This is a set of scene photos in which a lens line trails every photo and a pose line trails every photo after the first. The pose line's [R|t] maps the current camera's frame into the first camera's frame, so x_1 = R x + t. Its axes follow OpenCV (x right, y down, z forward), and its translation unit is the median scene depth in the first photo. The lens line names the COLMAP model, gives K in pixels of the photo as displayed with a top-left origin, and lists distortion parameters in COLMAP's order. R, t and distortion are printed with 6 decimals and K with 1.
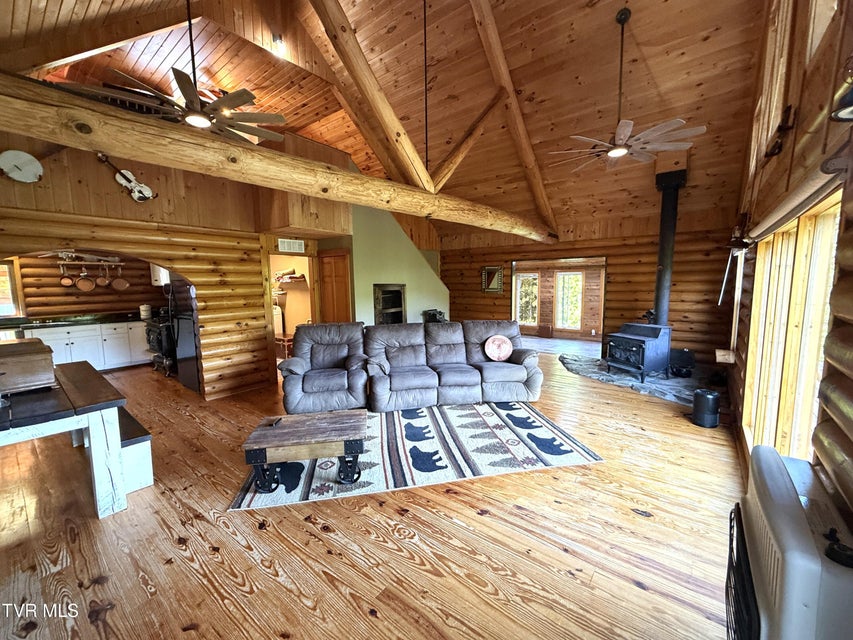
lens RADIAL K [[343.8, 0, 424.7], [0, 343.8, 321.0], [0, 0, 1]] dist [-0.002206, -0.000450]
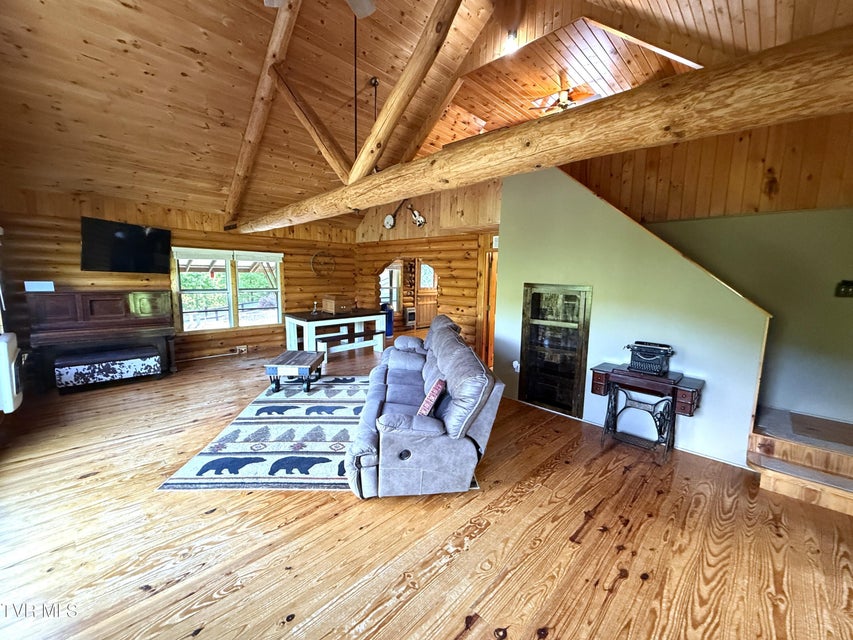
lens RADIAL K [[343.8, 0, 424.7], [0, 343.8, 321.0], [0, 0, 1]] dist [-0.002206, -0.000450]
pose [[-0.096084, 0.149989, -0.984008, 1.036637], [-0.134645, 0.977537, 0.162150, -0.195296], [0.986224, 0.148072, -0.073730, 1.389428]]
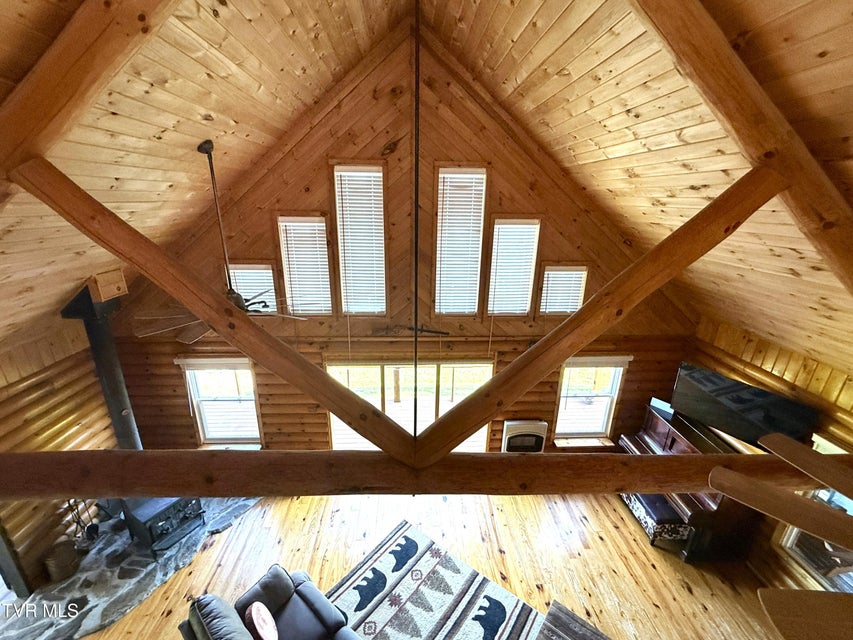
lens RADIAL K [[349.0, 0, 420.9], [0, 349.0, 321.5], [0, 0, 1]] dist [-0.003098, -0.000208]
pose [[-0.653667, -0.216130, 0.725264, -0.419970], [0.090488, 0.929155, 0.358445, -0.855604], [-0.751353, 0.299931, -0.587801, 1.356203]]
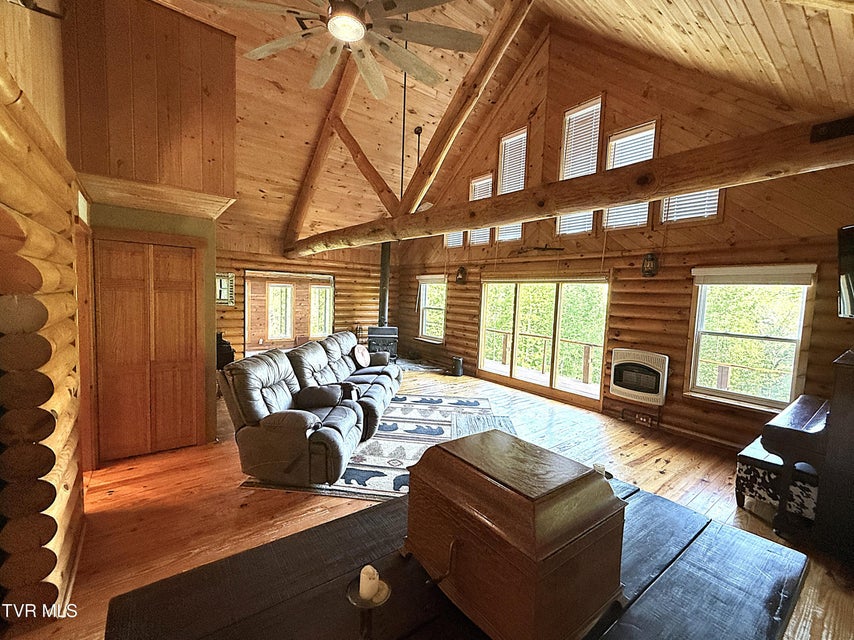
lens RADIAL K [[354.7, 0, 427.0], [0, 354.7, 320.0], [0, 0, 1]] dist [0.001729, -0.000053]
pose [[0.226325, -0.038993, 0.973271, -1.168101], [0.061097, 0.997799, 0.025768, -0.072618], [-0.972134, 0.053632, 0.228209, 0.720595]]
